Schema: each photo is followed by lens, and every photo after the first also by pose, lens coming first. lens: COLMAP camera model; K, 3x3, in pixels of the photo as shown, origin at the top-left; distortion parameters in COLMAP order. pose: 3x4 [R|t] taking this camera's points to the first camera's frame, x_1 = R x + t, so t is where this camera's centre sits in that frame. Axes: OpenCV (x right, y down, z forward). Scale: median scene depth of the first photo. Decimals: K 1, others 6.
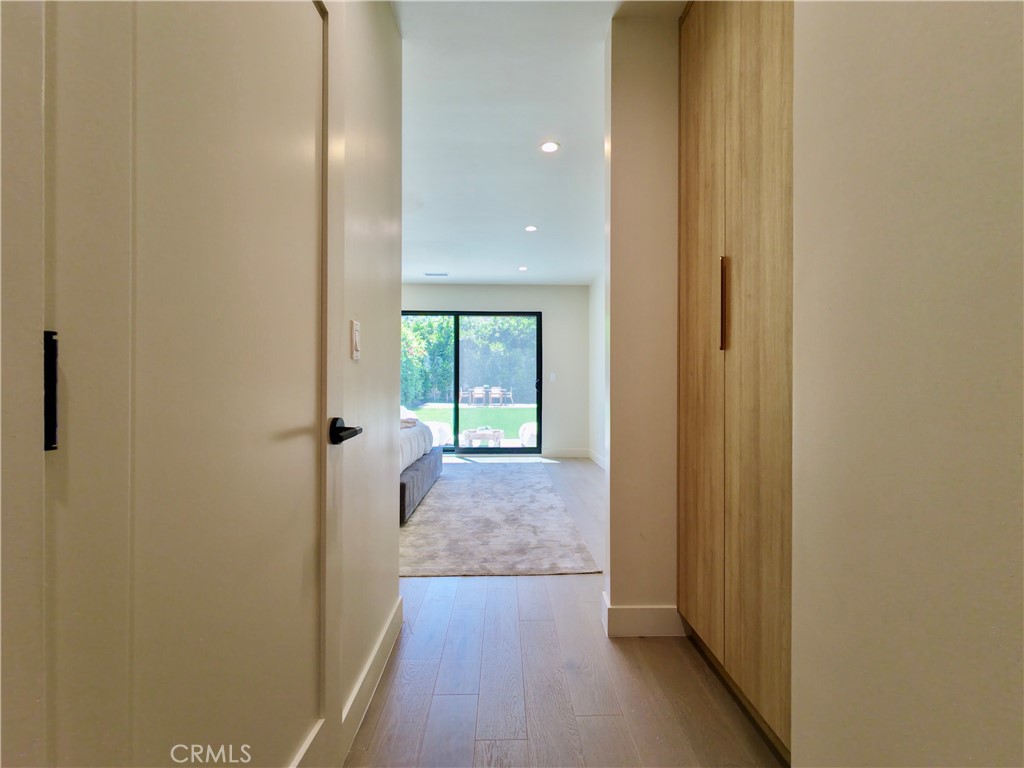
lens RADIAL K [[483.6, 0, 512.0], [0, 483.6, 384.0], [0, 0, 1]] dist [-0.000509, -0.000006]
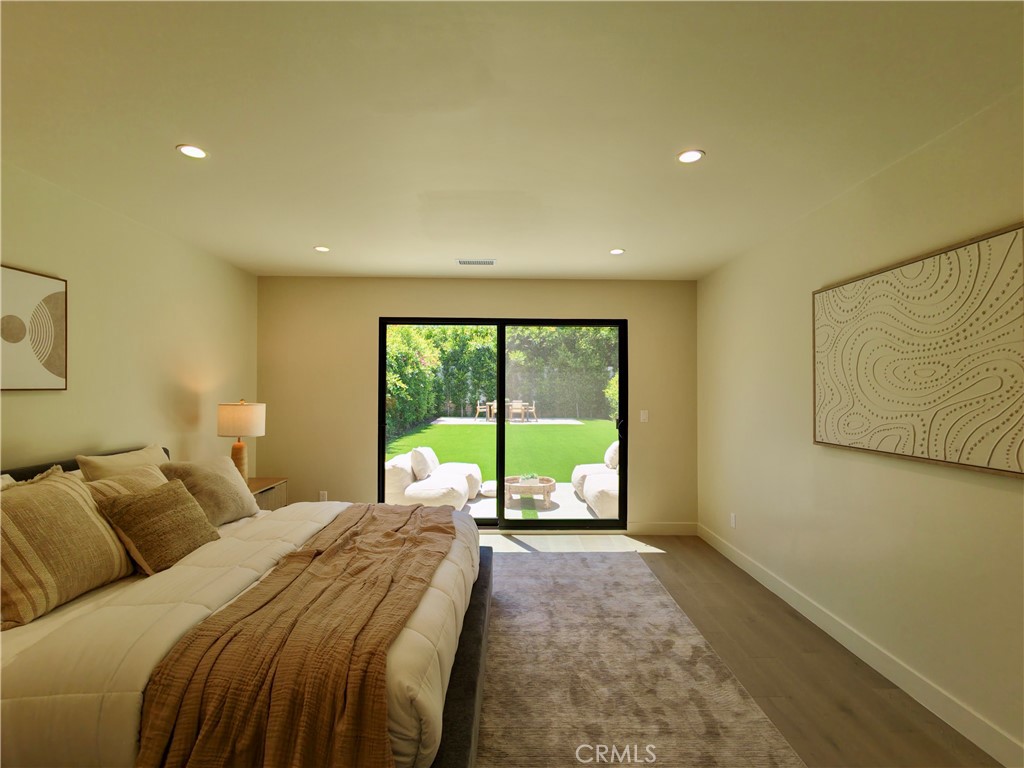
lens RADIAL K [[472.4, 0, 512.0], [0, 472.4, 384.0], [0, 0, 1]] dist [0.000533, 0.000000]
pose [[0.999922, 0.002436, -0.012229, -0.031459], [-0.002519, 0.999974, -0.006823, -0.018751], [0.012213, 0.006853, 0.999902, 0.116216]]
